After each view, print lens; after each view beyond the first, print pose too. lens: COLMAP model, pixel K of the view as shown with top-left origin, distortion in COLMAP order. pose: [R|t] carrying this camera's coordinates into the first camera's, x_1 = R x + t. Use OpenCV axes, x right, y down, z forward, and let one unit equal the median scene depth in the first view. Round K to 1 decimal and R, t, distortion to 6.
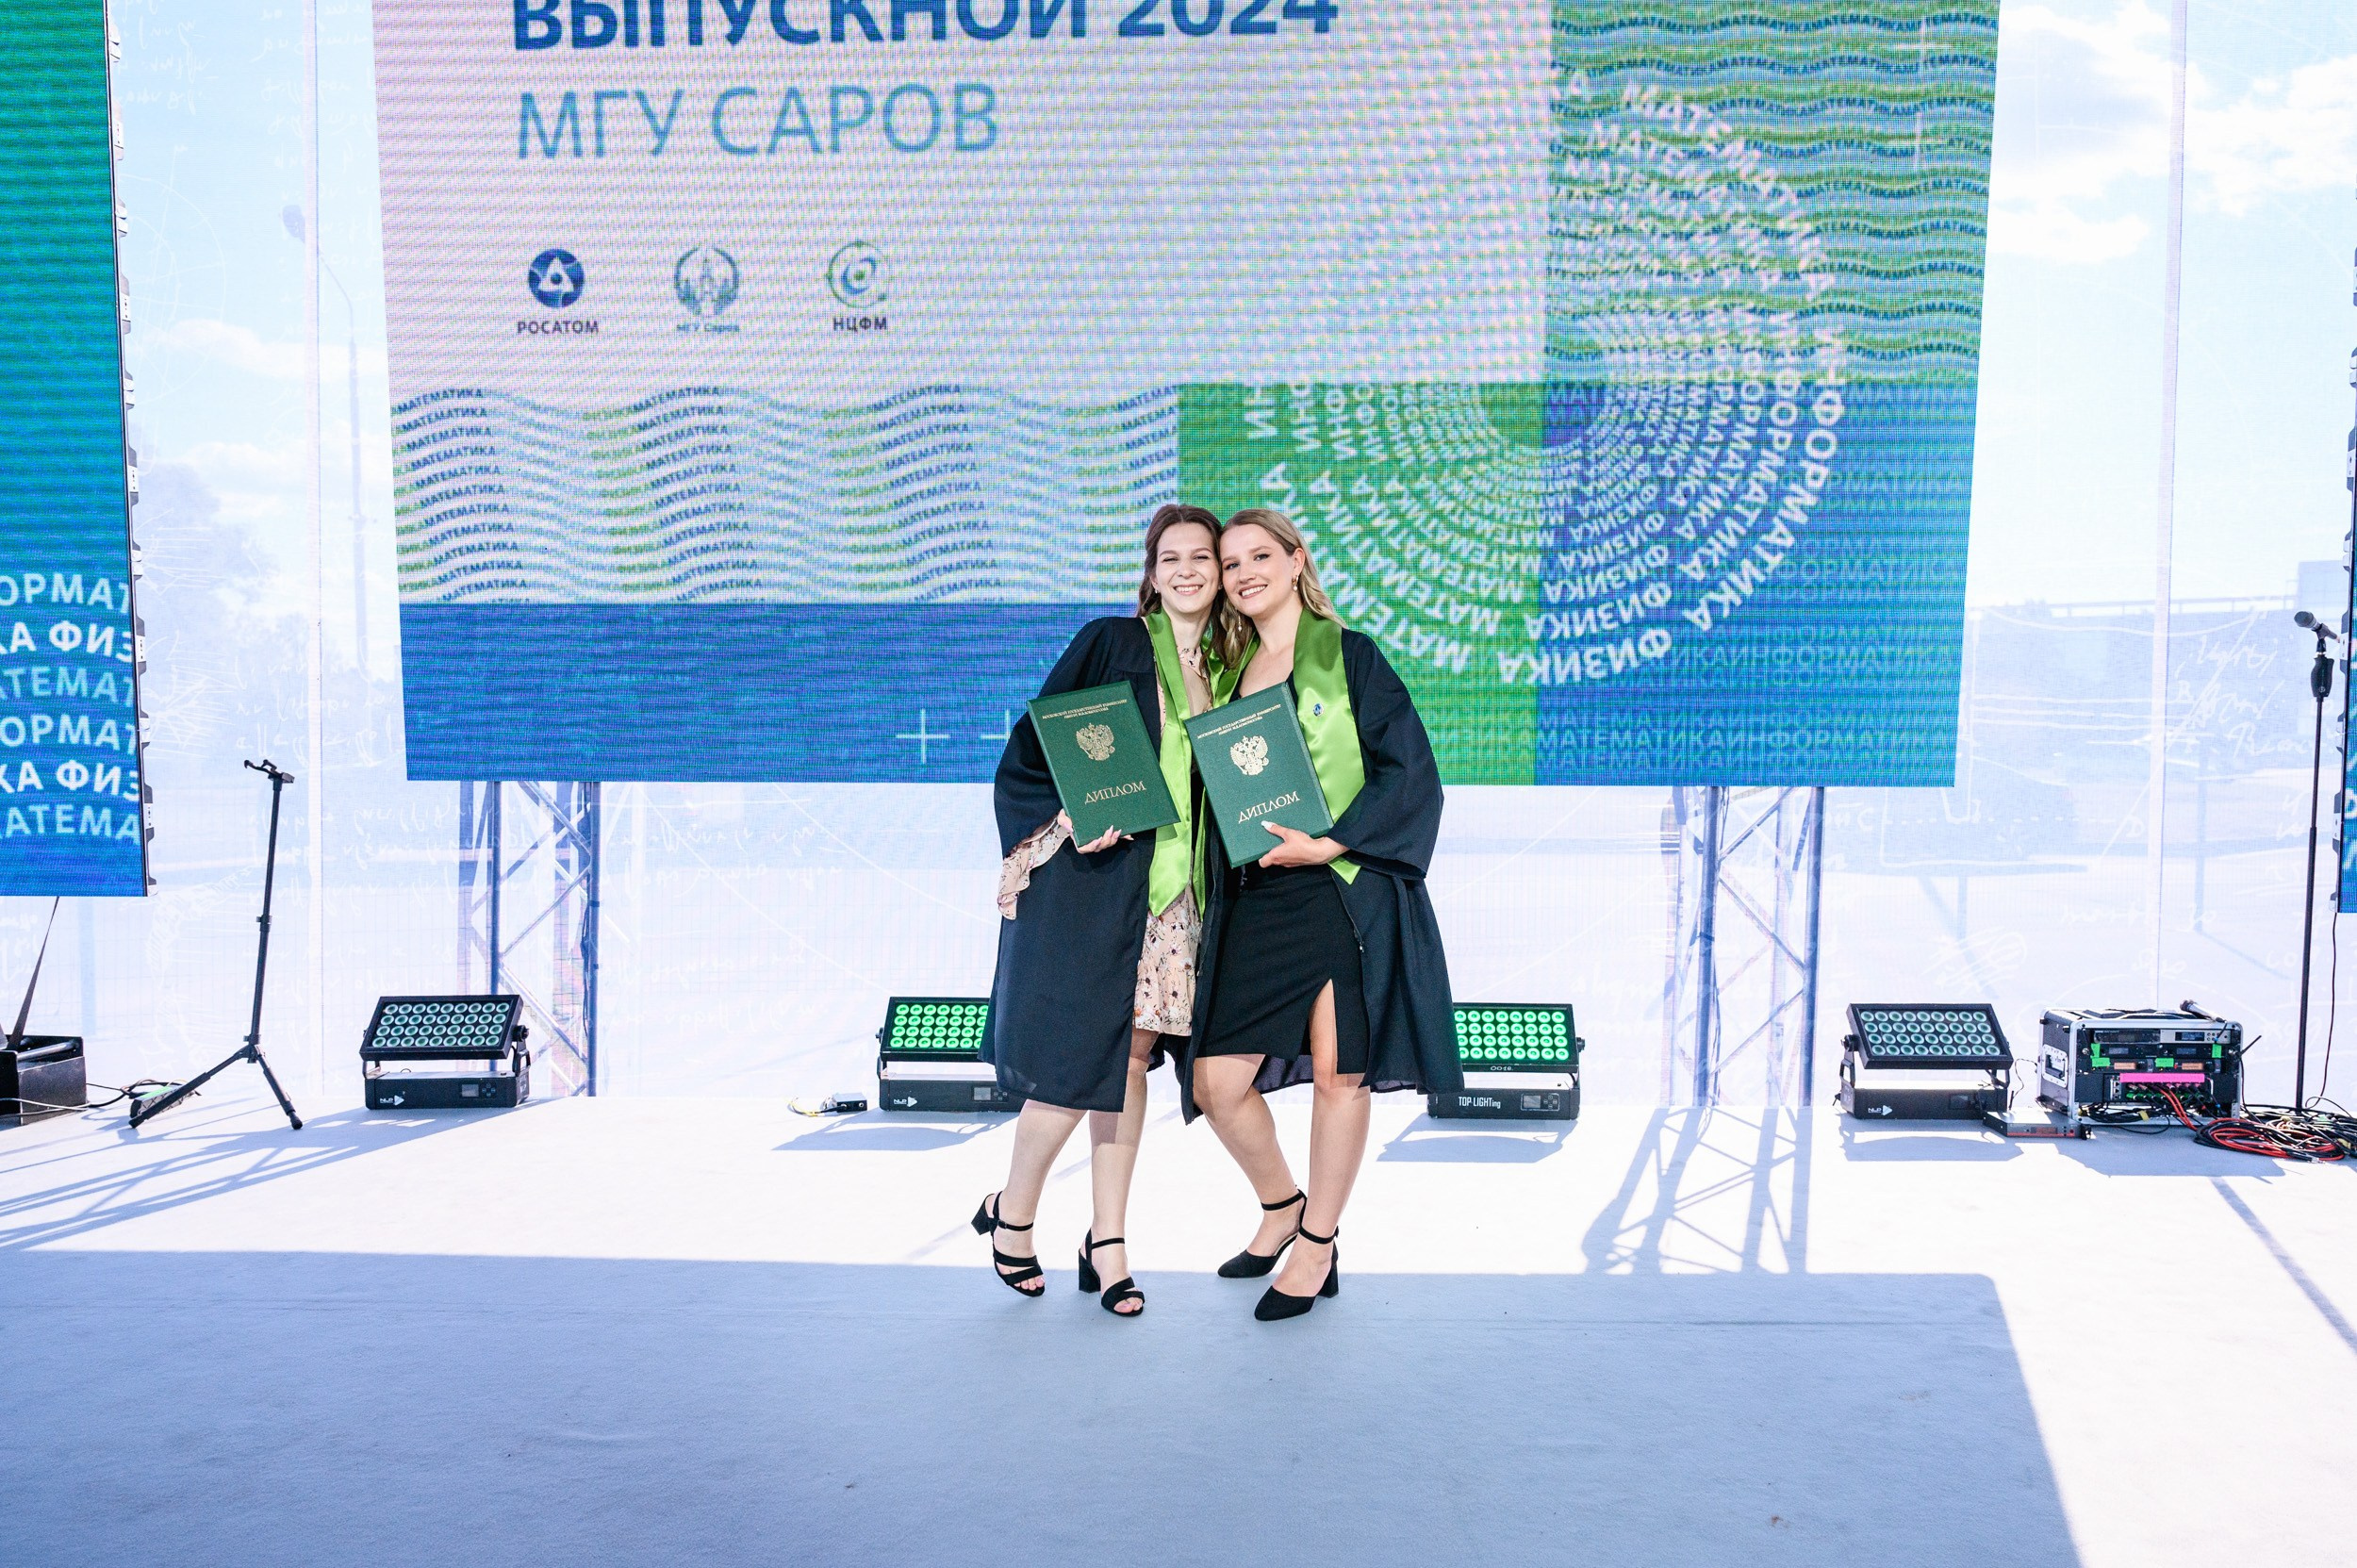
lens RADIAL K [[1678.2, 0, 1207.9], [0, 1678.2, 820.6], [0, 0, 1]] dist [-0.000560, 0.000878]
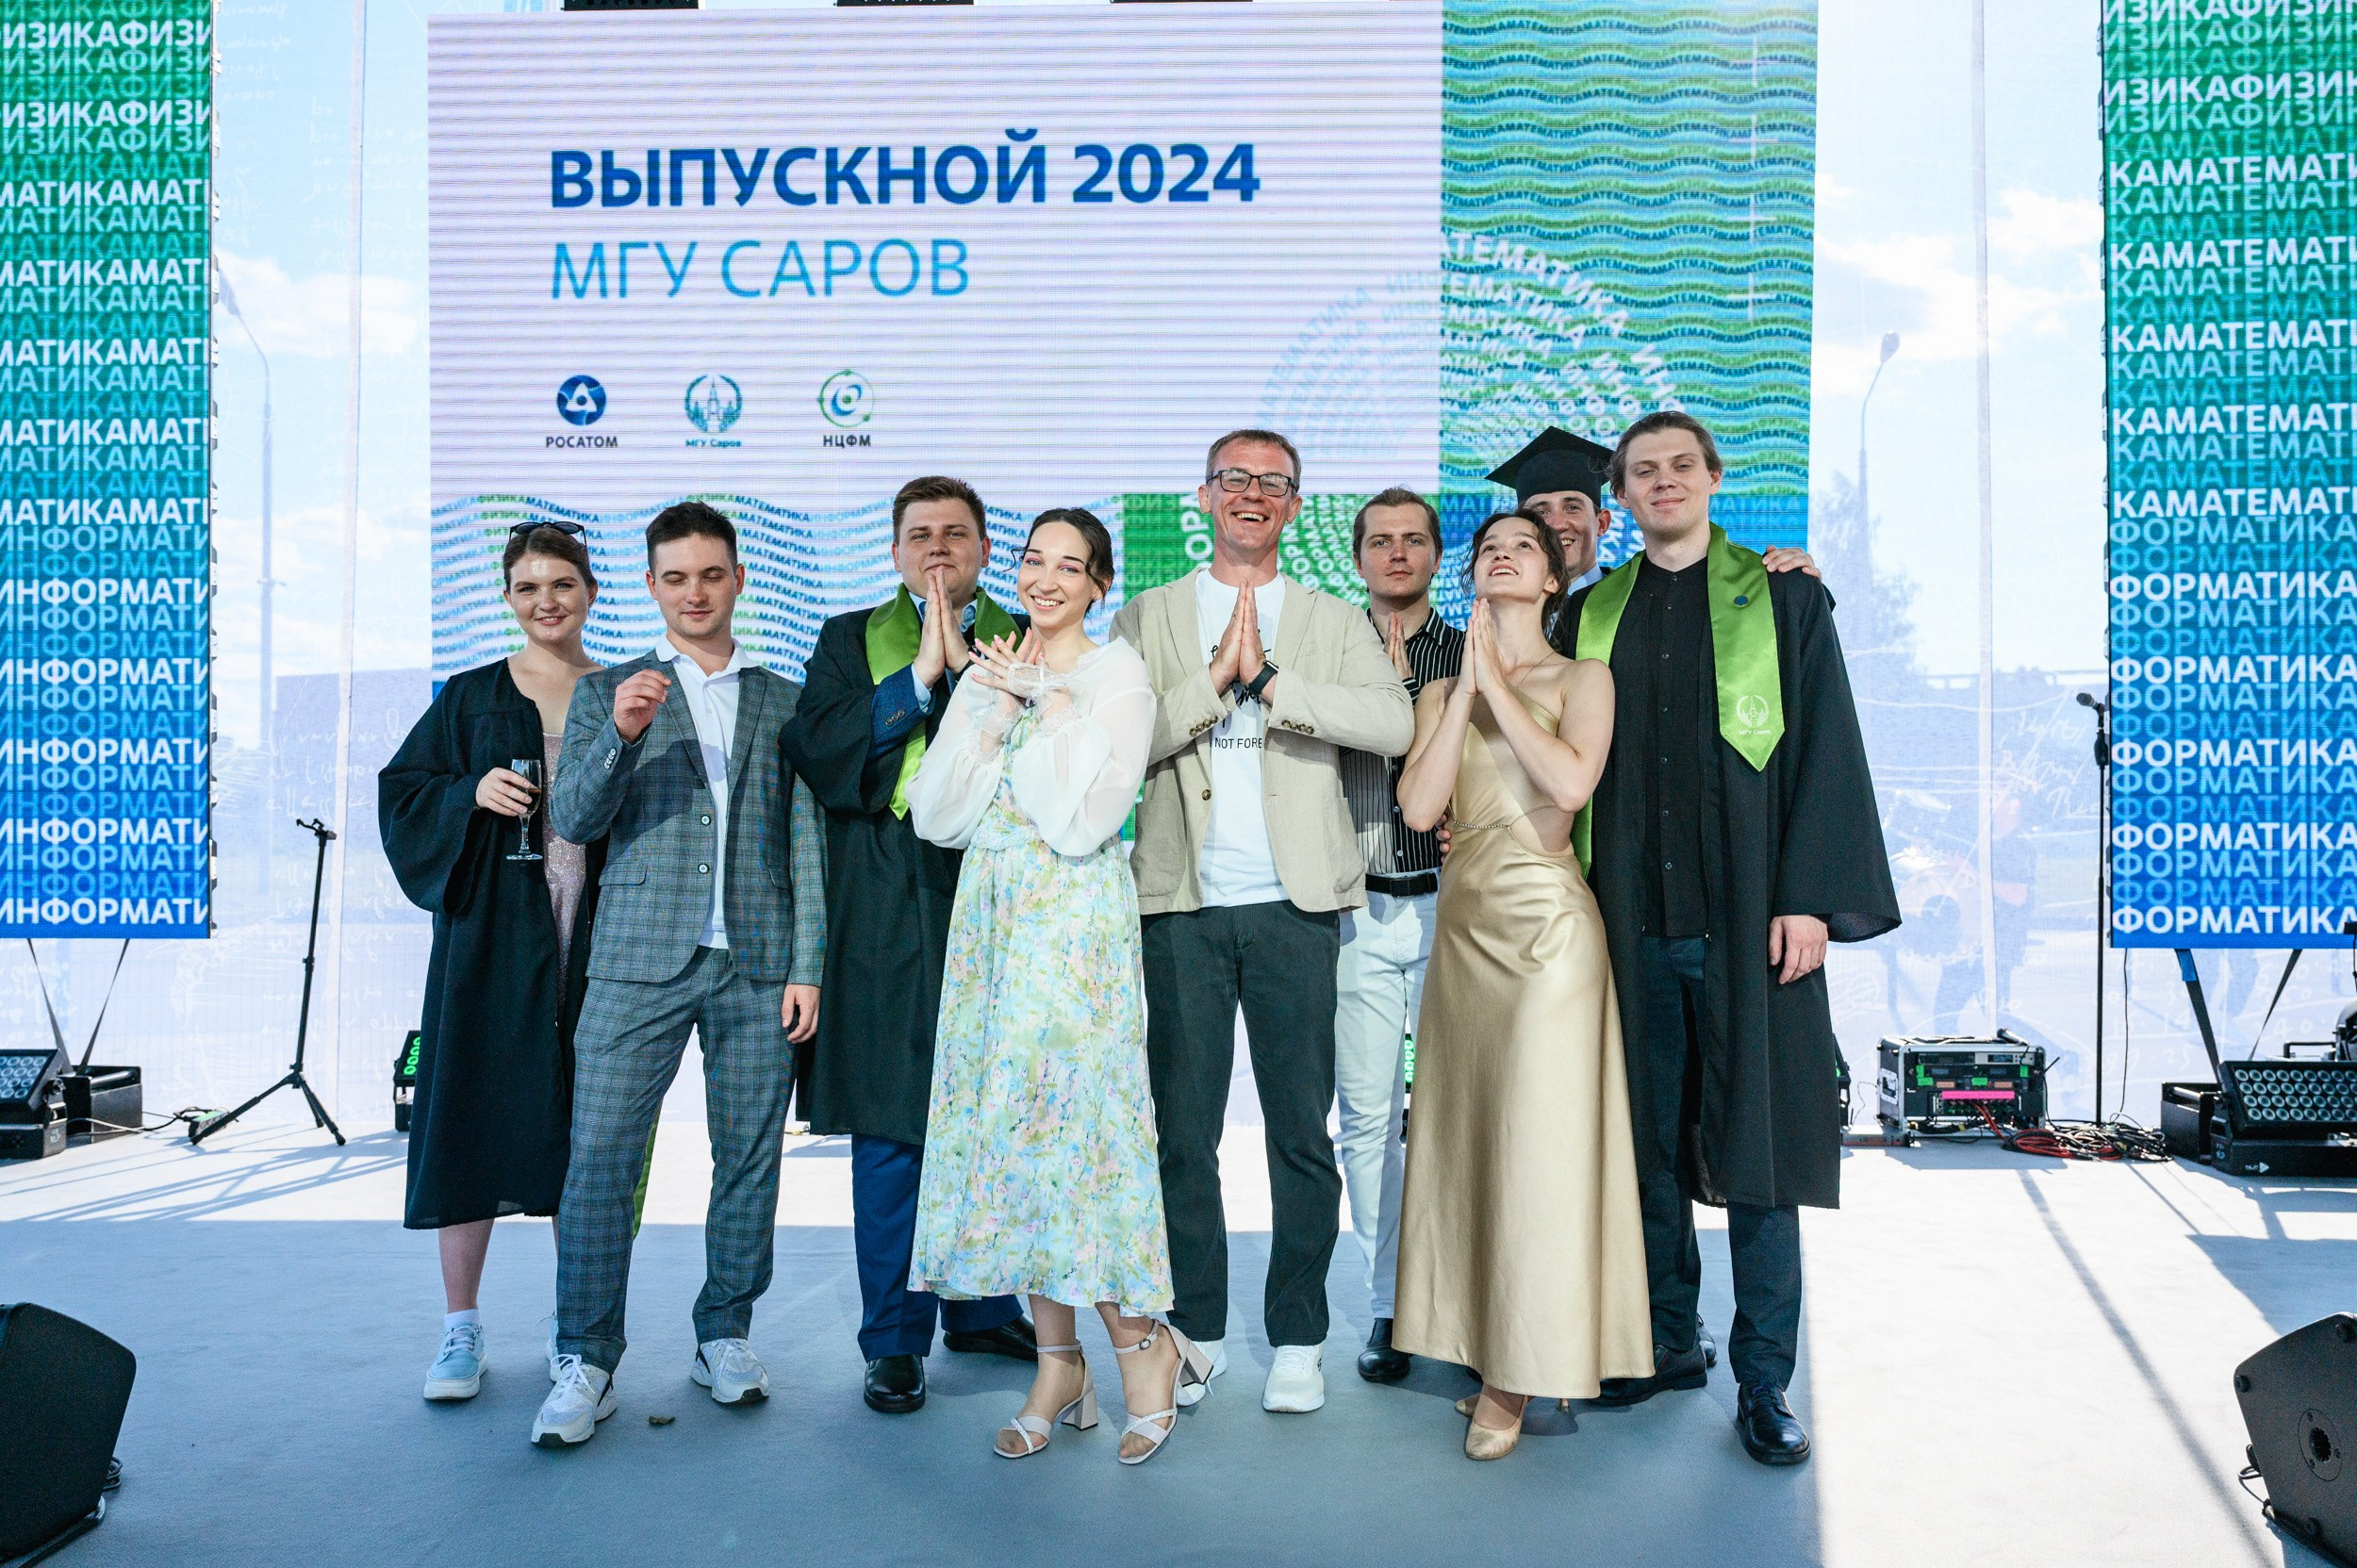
lens RADIAL K [[1828.8, 0, 1184.2], [0, 1828.8, 779.7], [0, 0, 1]] dist [-0.010465, -0.002267]
pose [[0.999728, 0.001007, 0.023294, -0.005224], [0.000589, 0.997657, -0.068416, 0.022197], [-0.023308, 0.068411, 0.997385, -0.244161]]
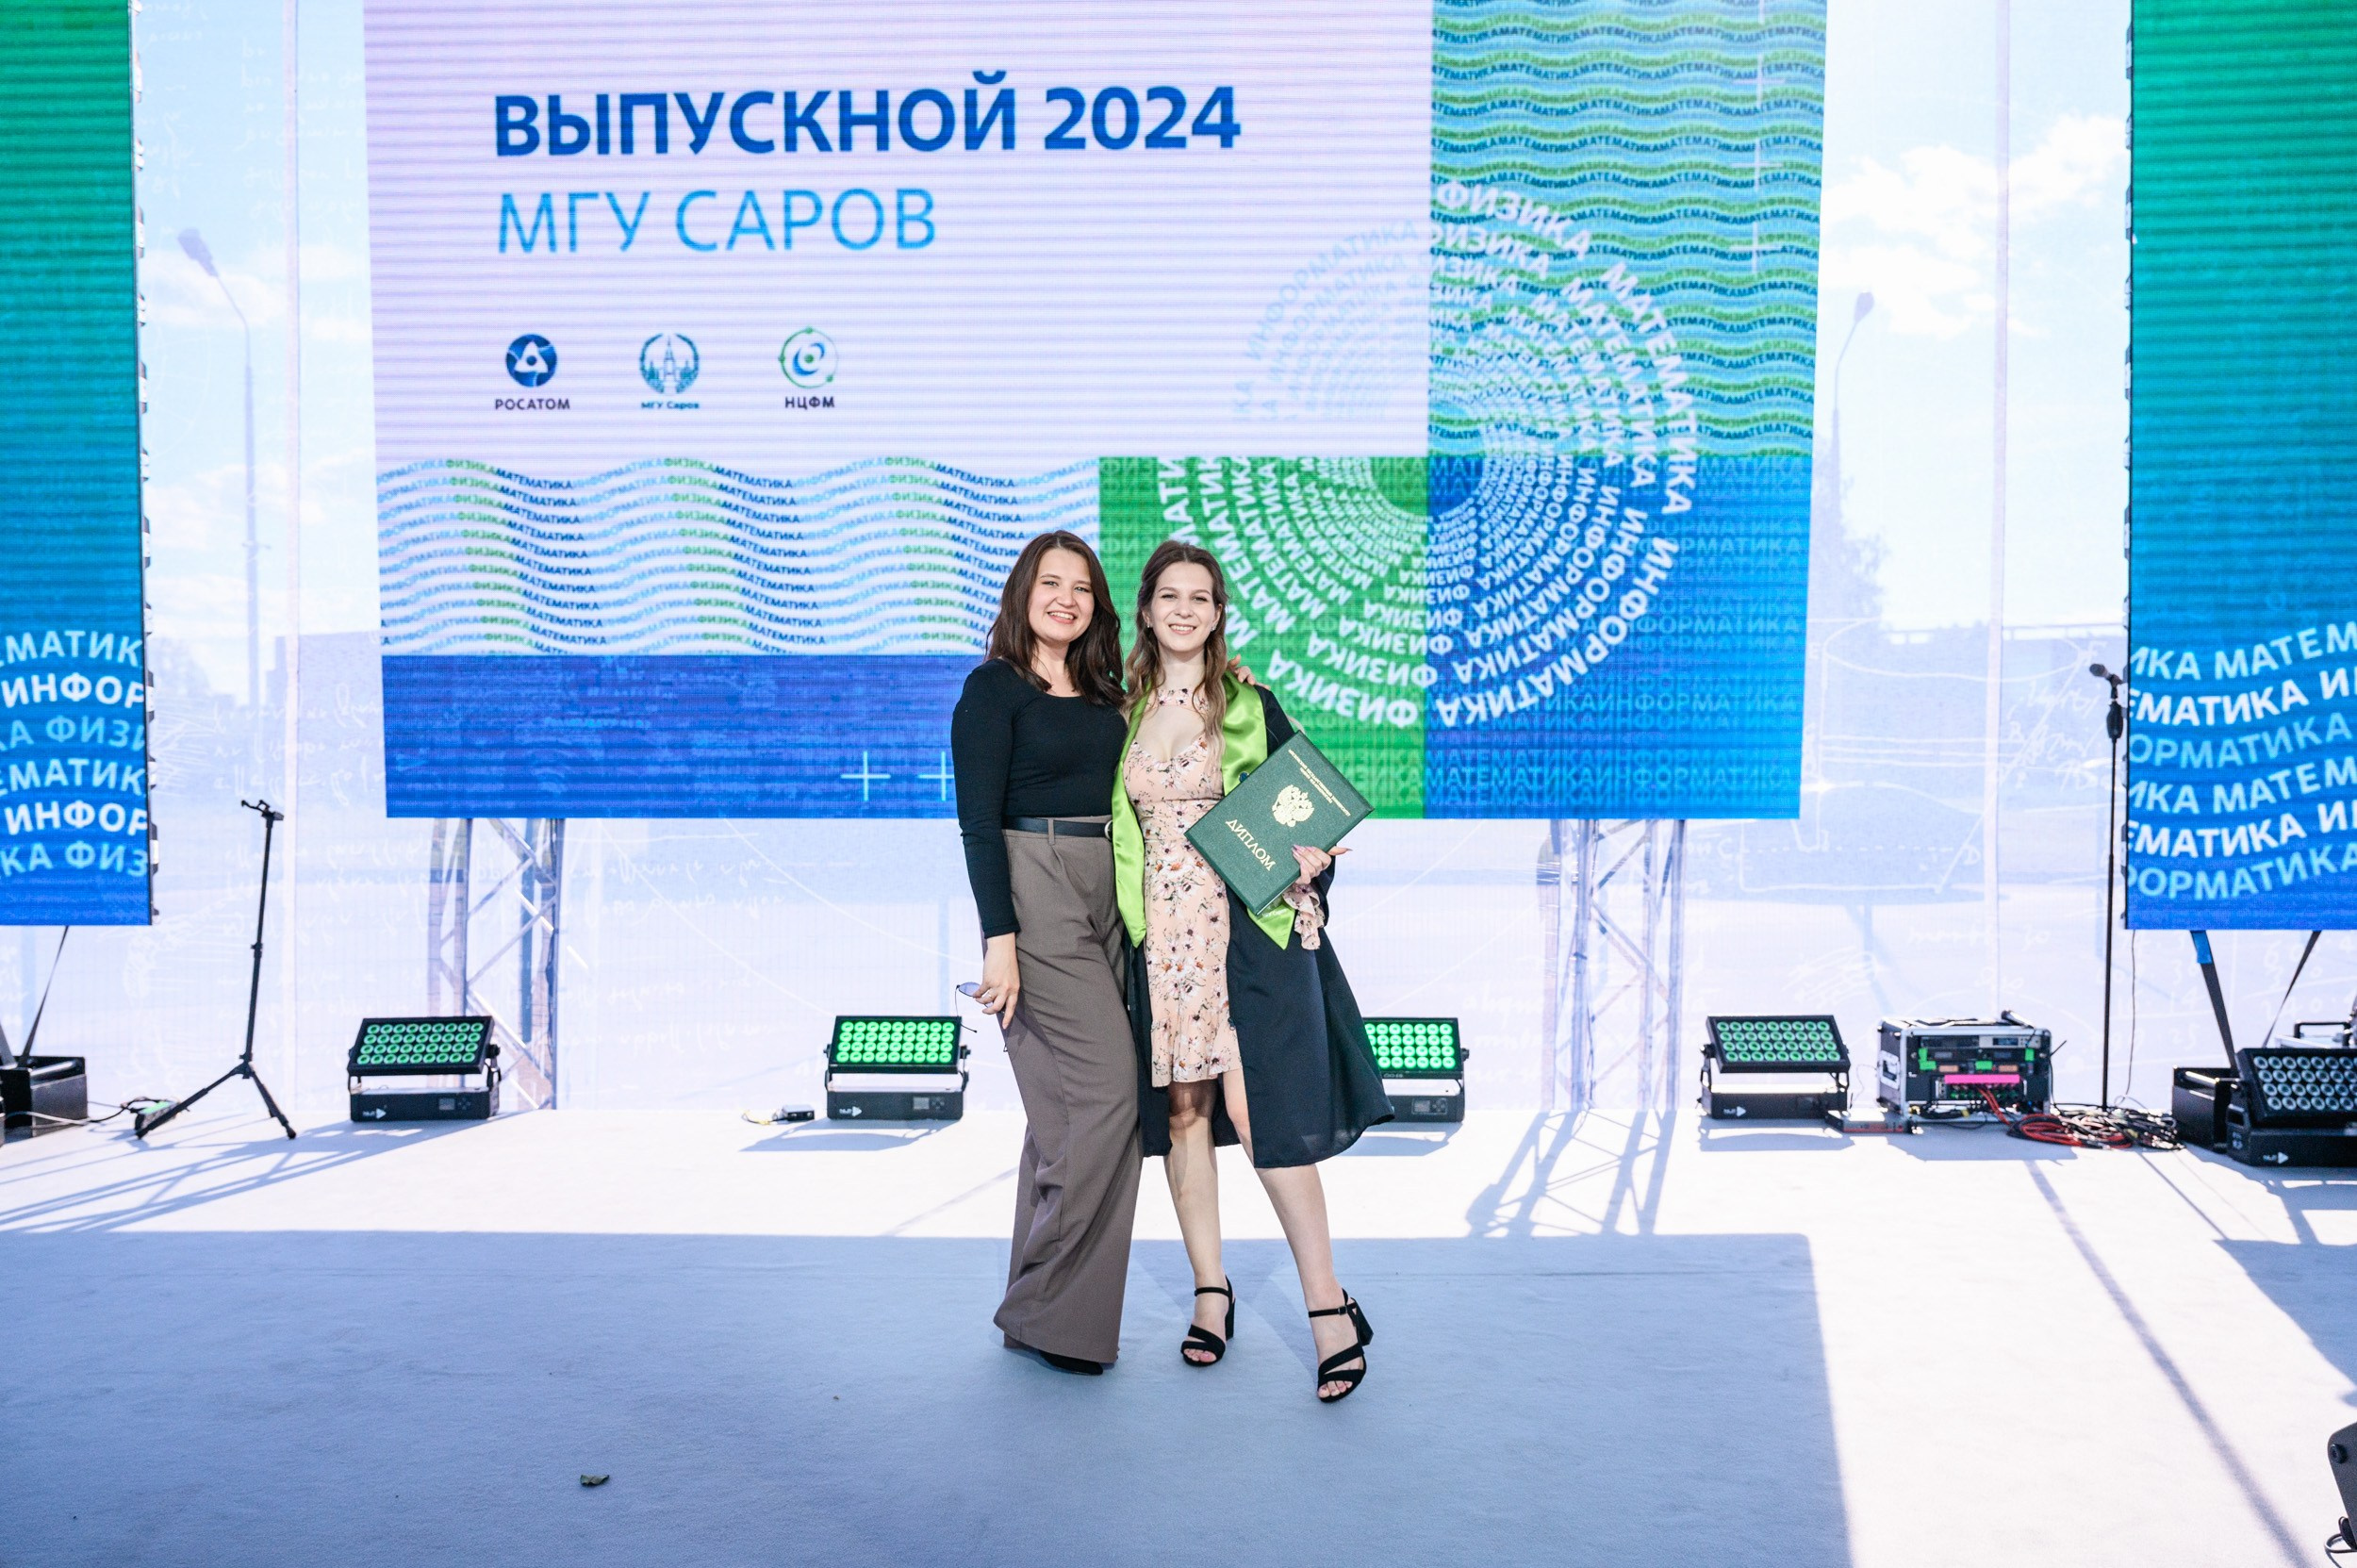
lens RADIAL K [[1776.9, 0, 1173.9], [0, 1776.9, 802.0], [0, 0, 1]] dist [-0.009069, 0.001988]
pose [[0.999627, -0.003211, 0.027132, -0.000852], [0.003987, 0.999583, -0.028583, 0.000474], [-0.027029, 0.028680, 0.999223, -0.166531]]
